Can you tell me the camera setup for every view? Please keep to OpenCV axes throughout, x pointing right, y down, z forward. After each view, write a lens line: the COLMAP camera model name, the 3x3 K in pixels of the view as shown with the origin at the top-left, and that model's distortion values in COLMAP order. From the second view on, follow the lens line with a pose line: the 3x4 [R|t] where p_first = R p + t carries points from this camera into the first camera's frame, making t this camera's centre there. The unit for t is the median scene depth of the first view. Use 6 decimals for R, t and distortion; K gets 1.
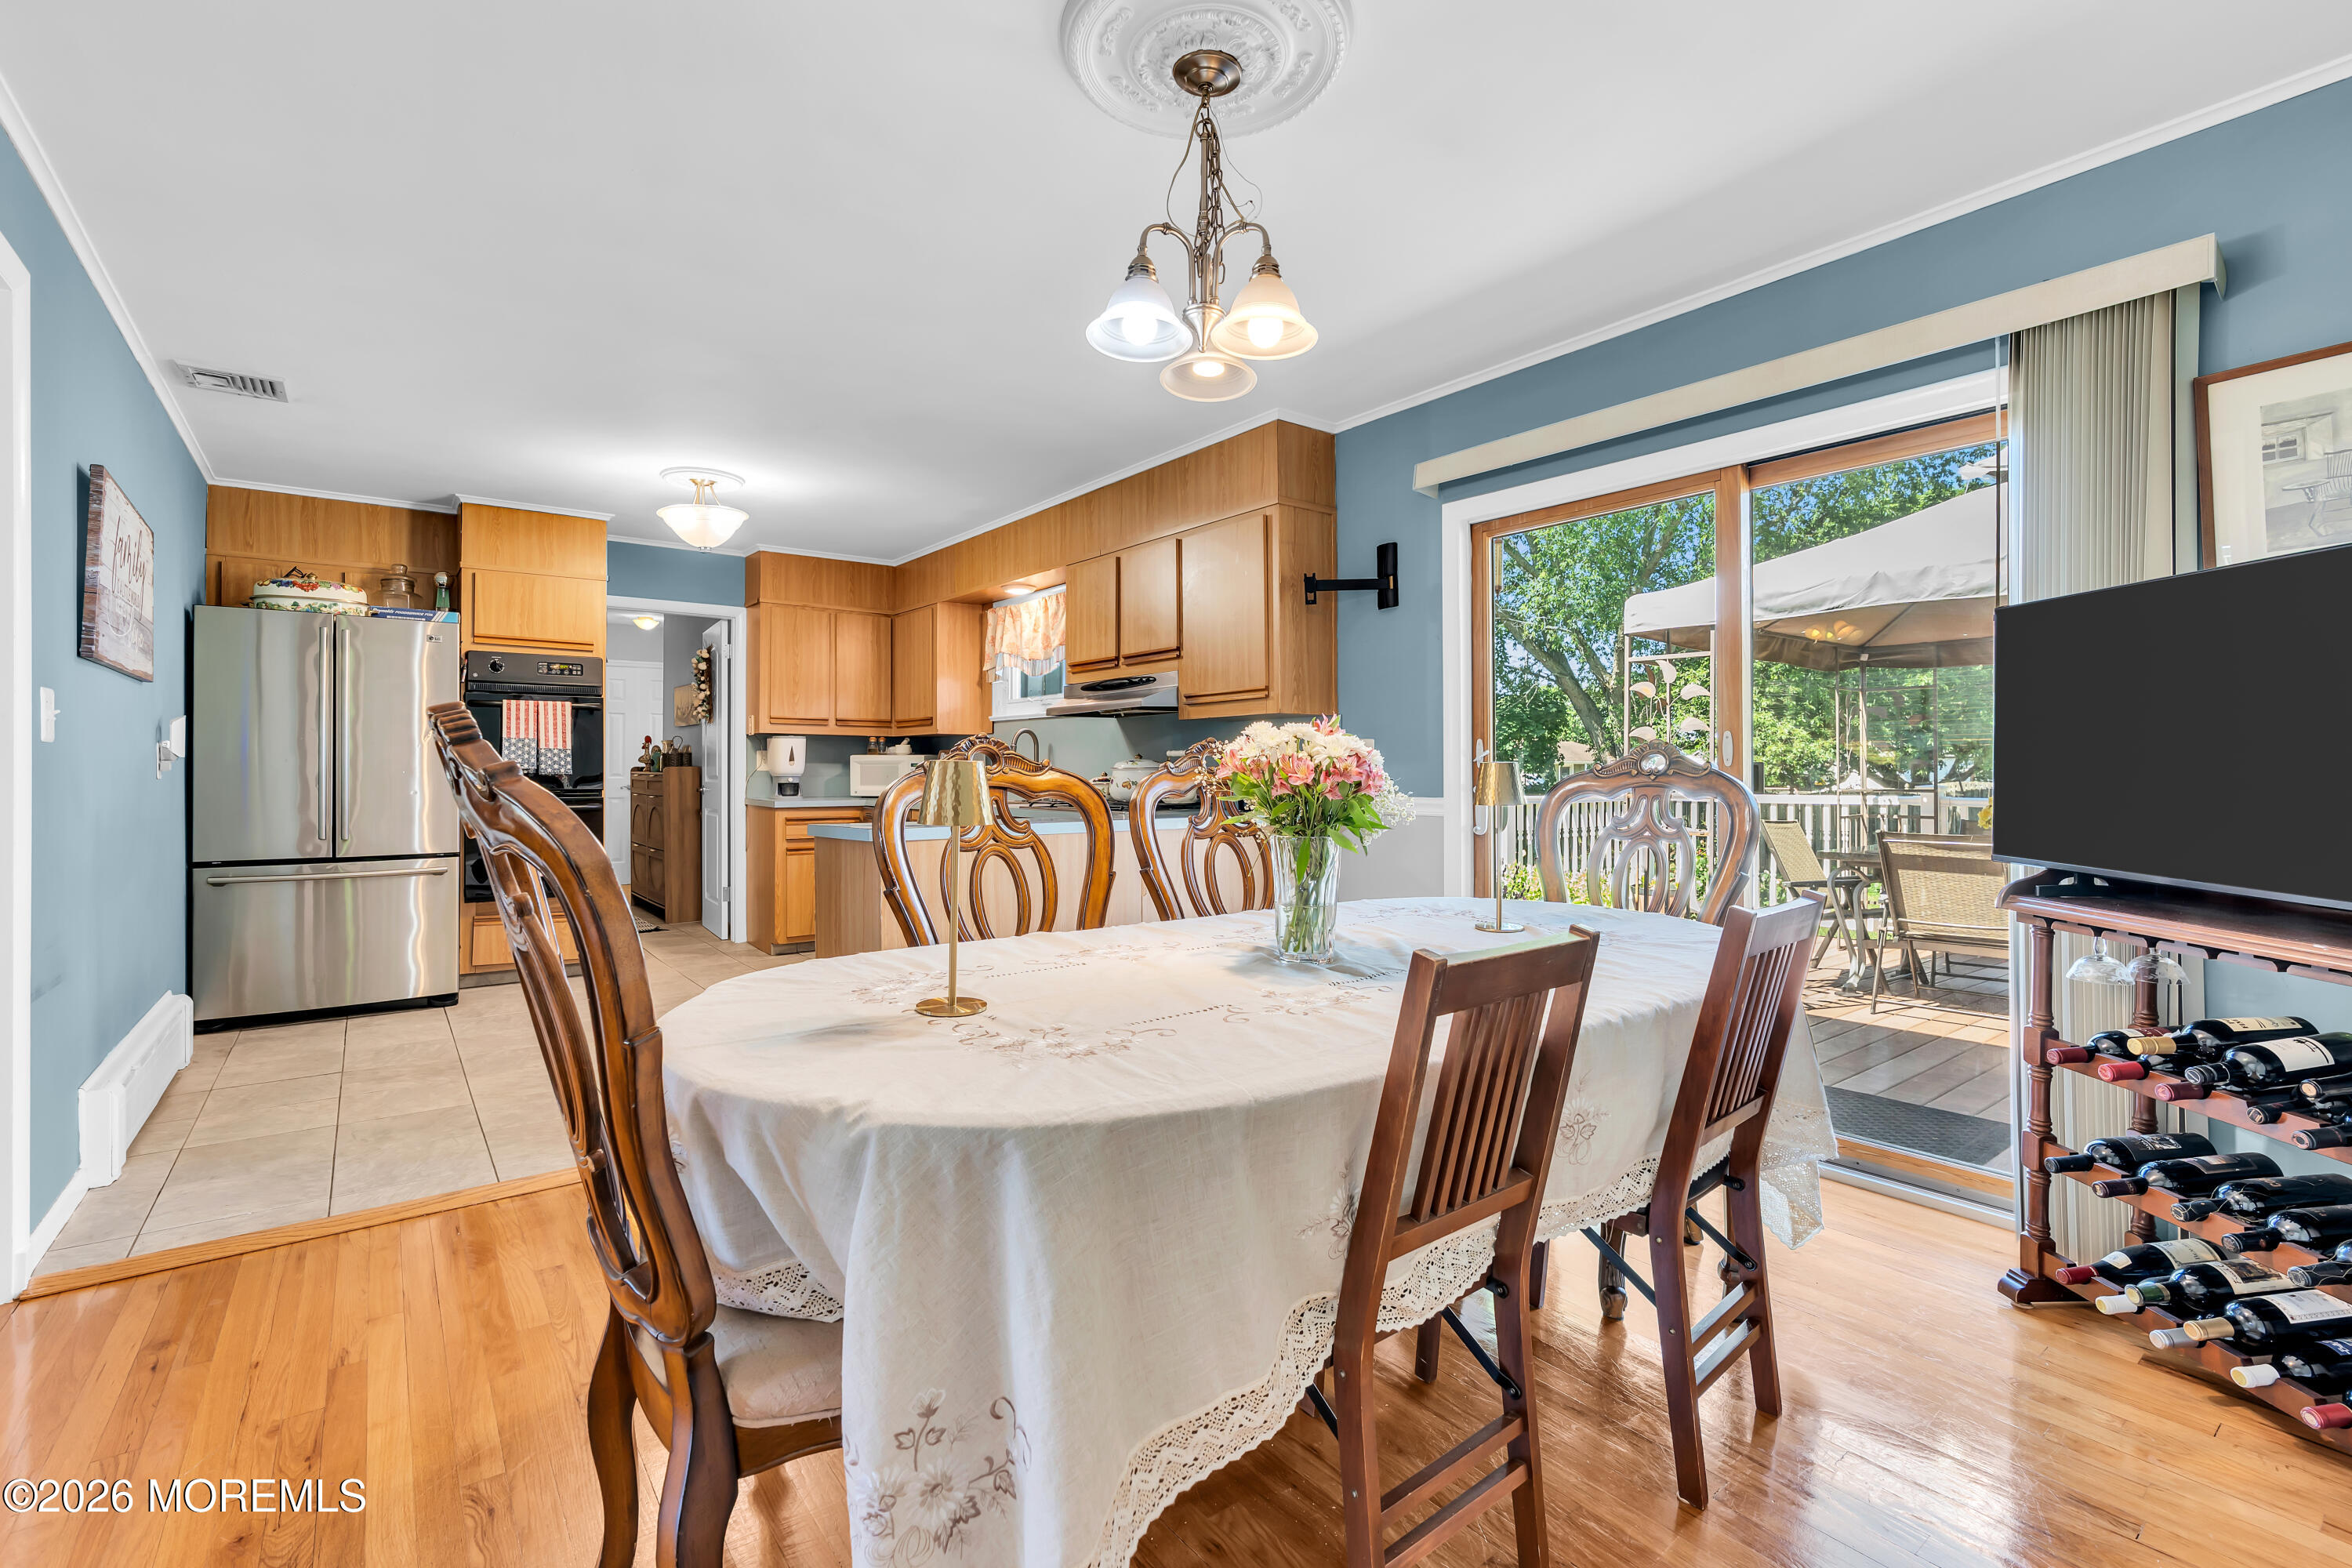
lens RADIAL K [[1042.5, 0, 1176.0], [0, 1042.5, 784.0], [0, 0, 1]] dist [-0.023397, 0.018343]
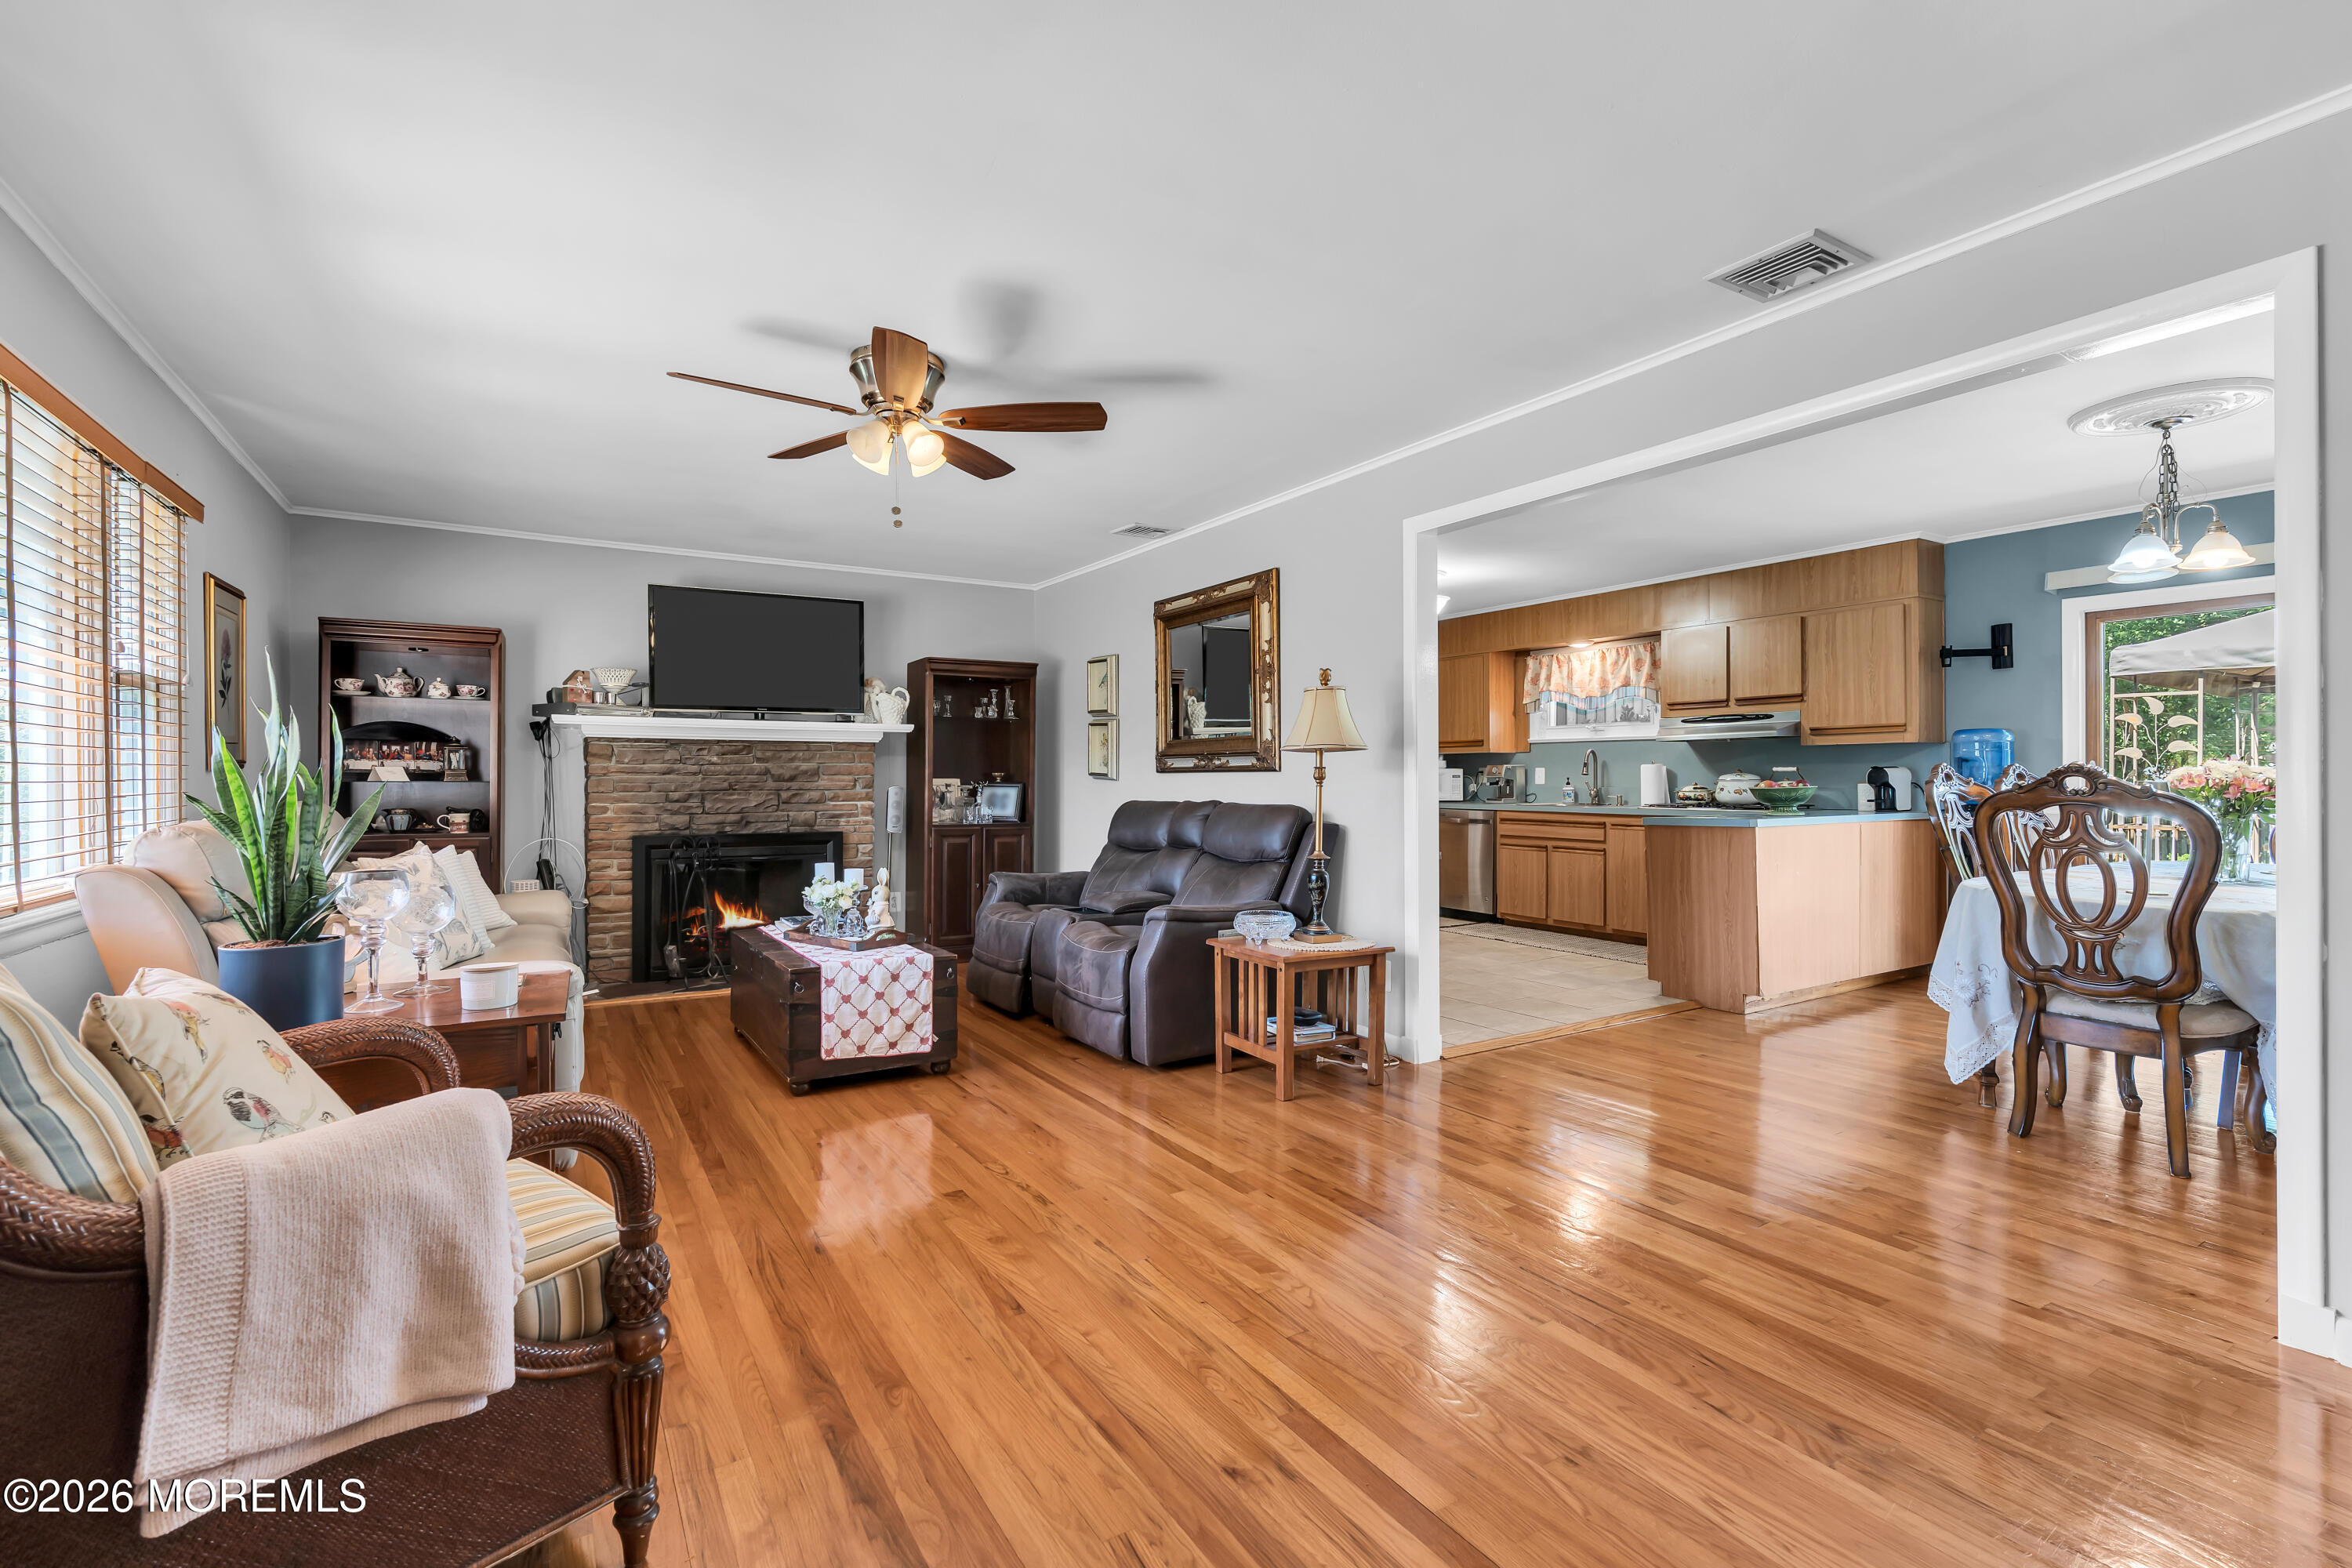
lens RADIAL K [[1042.5, 0, 1176.0], [0, 1042.5, 784.0], [0, 0, 1]] dist [-0.023397, 0.018343]
pose [[0.994779, 0.001166, -0.102050, -0.642181], [-0.002074, 0.999959, -0.008789, 0.004287], [0.102035, 0.008955, 0.994740, -0.439173]]
